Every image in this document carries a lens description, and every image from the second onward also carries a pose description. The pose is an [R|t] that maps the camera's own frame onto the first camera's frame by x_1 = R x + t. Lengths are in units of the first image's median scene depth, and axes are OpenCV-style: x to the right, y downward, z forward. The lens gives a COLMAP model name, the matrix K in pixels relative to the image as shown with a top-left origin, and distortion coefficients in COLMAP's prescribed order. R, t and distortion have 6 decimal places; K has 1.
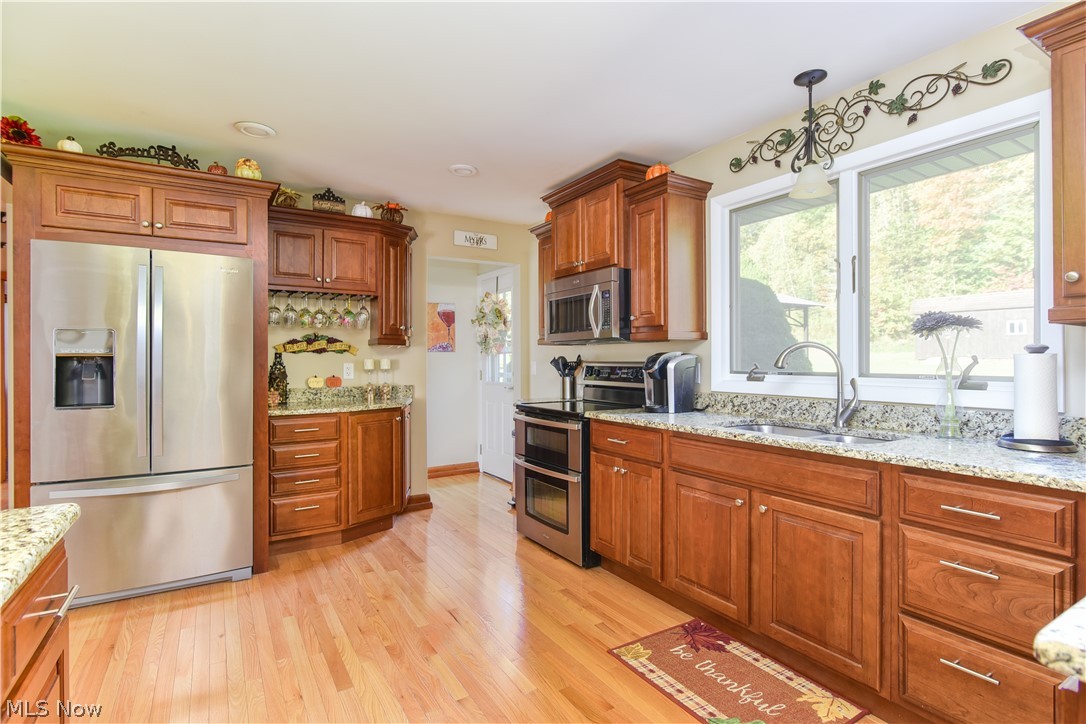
lens RADIAL K [[532.4, 0, 545.7], [0, 532.4, 360.1], [0, 0, 1]] dist [-0.006455, -0.000553]
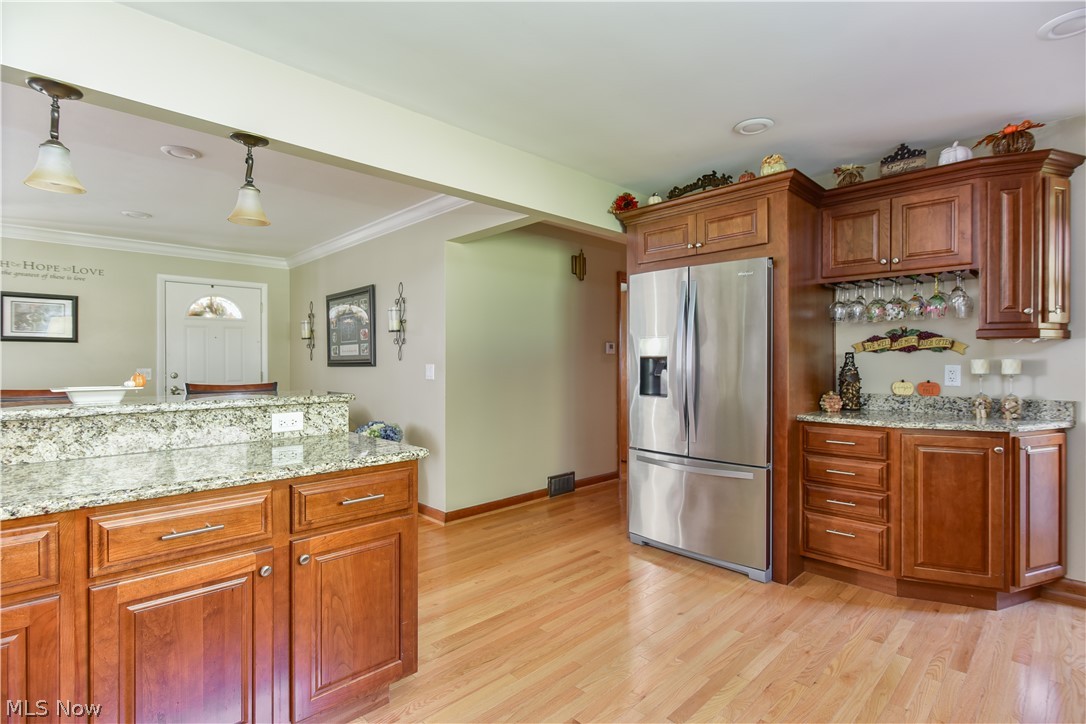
lens RADIAL K [[532.4, 0, 545.7], [0, 532.4, 360.1], [0, 0, 1]] dist [-0.006455, -0.000553]
pose [[0.222050, 0.002684, -0.975032, 0.298873], [0.000099, 0.999996, 0.002776, -0.004019], [0.975035, -0.000713, 0.222049, 0.372652]]
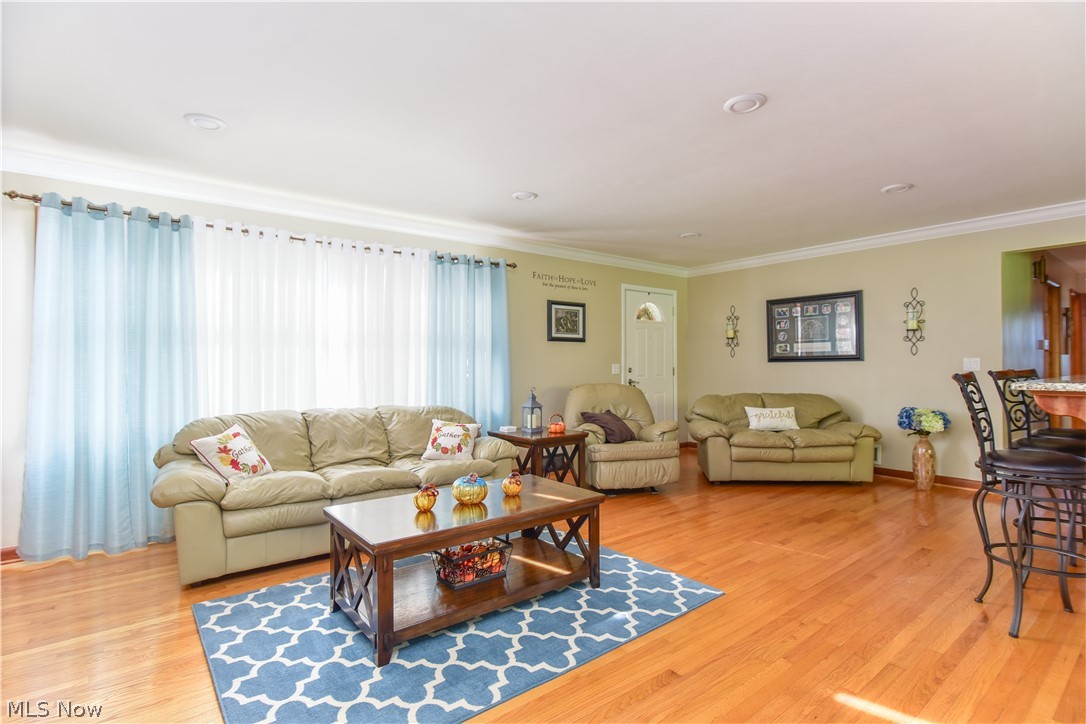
lens RADIAL K [[532.4, 0, 545.7], [0, 532.4, 360.1], [0, 0, 1]] dist [-0.006455, -0.000553]
pose [[0.121964, -0.003281, -0.992529, 0.323006], [0.003484, 0.999990, -0.002877, 0.017837], [0.992528, -0.003107, 0.121974, -1.054928]]
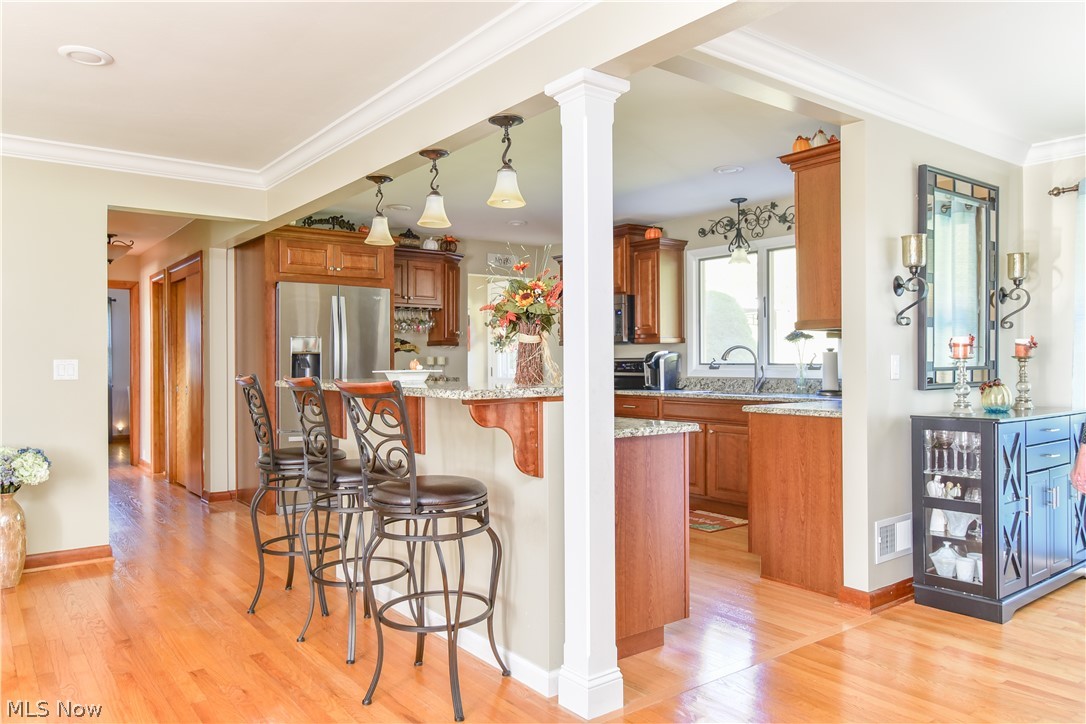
lens RADIAL K [[760.4, 0, 546.7], [0, 760.4, 360.1], [0, 0, 1]] dist [-0.010435, -0.002839]
pose [[0.994937, -0.000873, 0.100492, -0.312664], [0.001323, 0.999989, -0.004408, 0.019551], [-0.100487, 0.004518, 0.994928, -1.139213]]
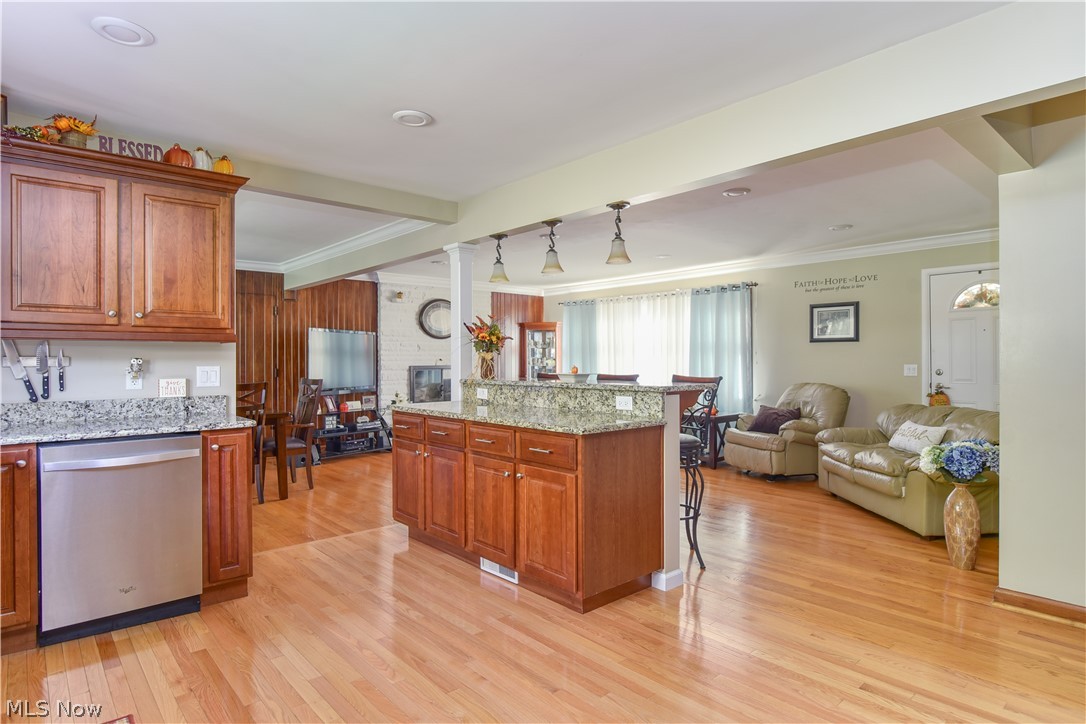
lens RADIAL K [[604.0, 0, 543.0], [0, 604.0, 362.0], [0, 0, 1]] dist [-0.002095, -0.000559]
pose [[-0.984600, 0.008781, -0.174600, -0.126943], [0.007848, 0.999951, 0.006034, -0.002612], [0.174644, 0.004571, -0.984621, 1.251992]]
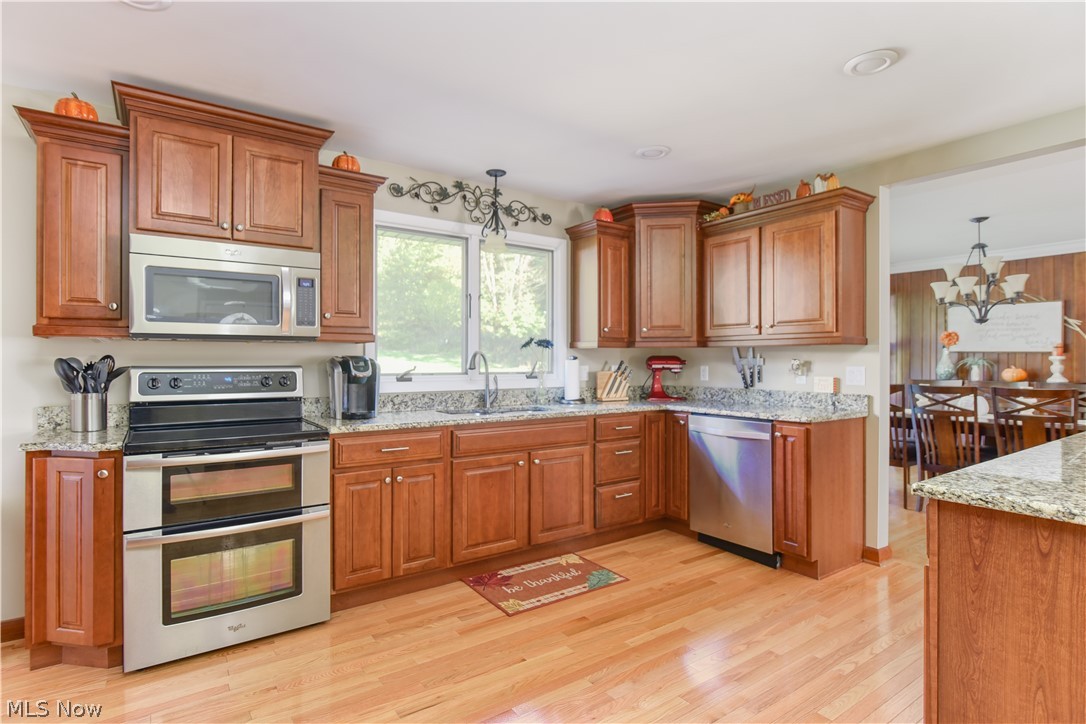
lens RADIAL K [[551.7, 0, 543.0], [0, 551.7, 362.0], [0, 0, 1]] dist [-0.001389, -0.000126]
pose [[-0.056329, 0.001498, 0.998411, -0.784724], [0.001227, 0.999998, -0.001432, -0.001507], [-0.998412, 0.001144, -0.056331, 0.719939]]
